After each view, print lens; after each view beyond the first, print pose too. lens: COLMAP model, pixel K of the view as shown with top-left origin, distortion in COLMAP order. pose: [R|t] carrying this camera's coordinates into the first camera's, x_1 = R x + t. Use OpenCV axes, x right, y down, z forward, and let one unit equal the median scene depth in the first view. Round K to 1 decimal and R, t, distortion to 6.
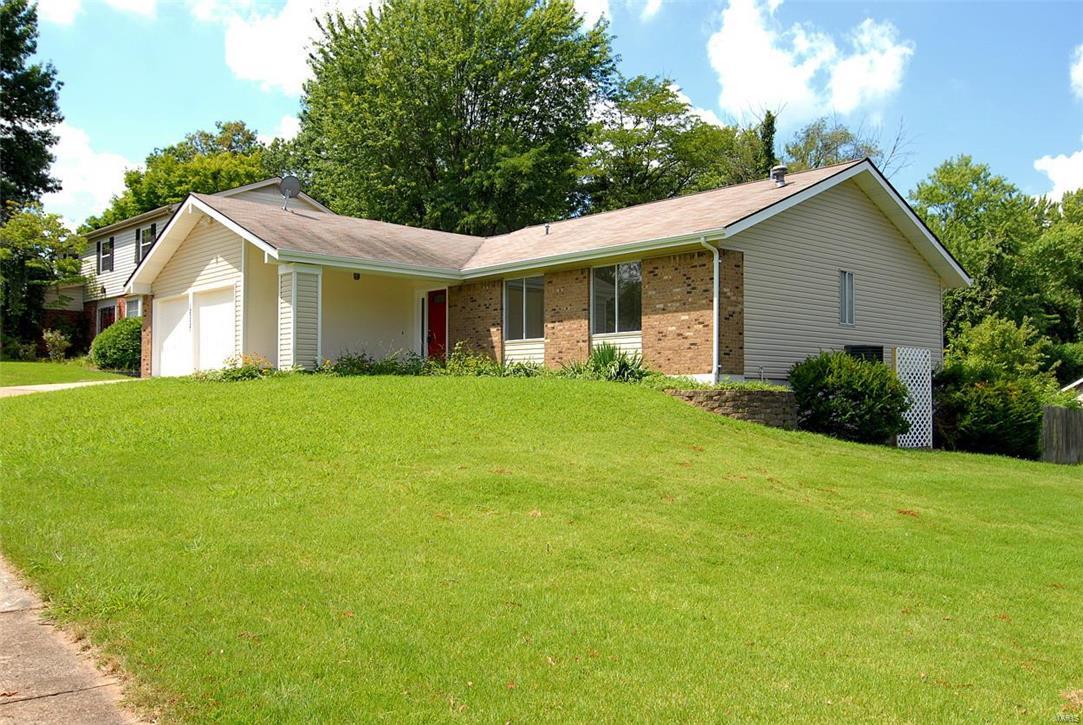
lens RADIAL K [[1011.1, 0, 541.5], [0, 1011.1, 362.5], [0, 0, 1]] dist [-0.000997, -0.000083]
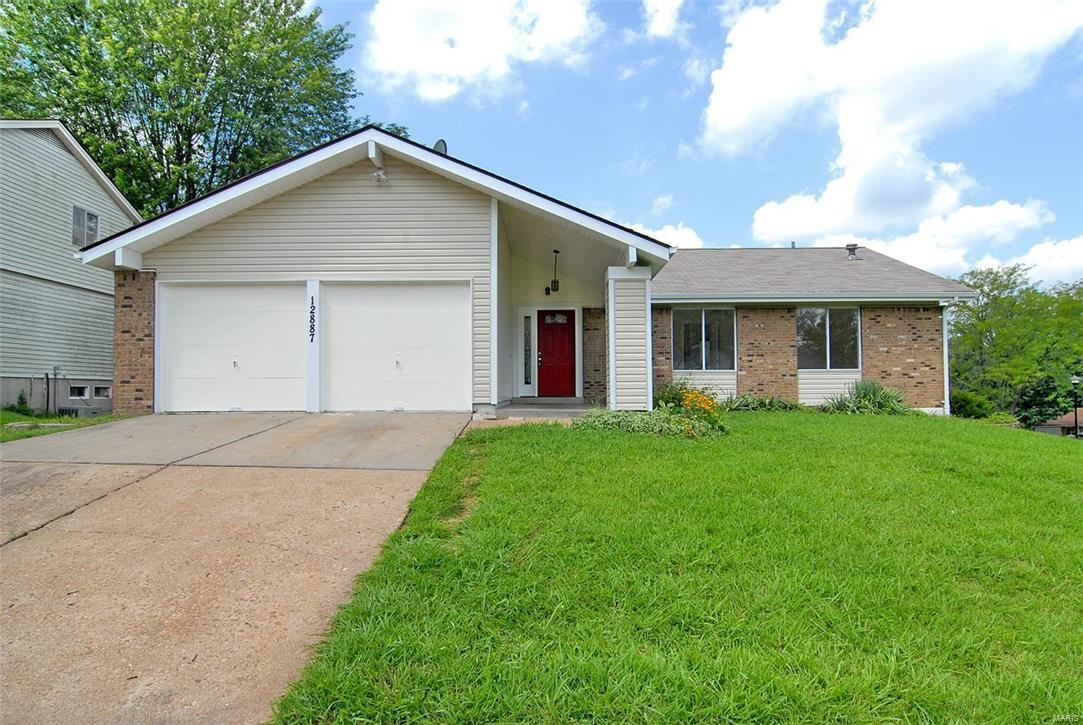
lens RADIAL K [[651.5, 0, 541.5], [0, 651.5, 362.5], [0, 0, 1]] dist [-0.000221, 0.000028]
pose [[0.662678, 0.026985, 0.748418, -0.719352], [-0.025174, 0.999589, -0.013751, -0.020100], [-0.748481, -0.009728, 0.663085, 0.808067]]
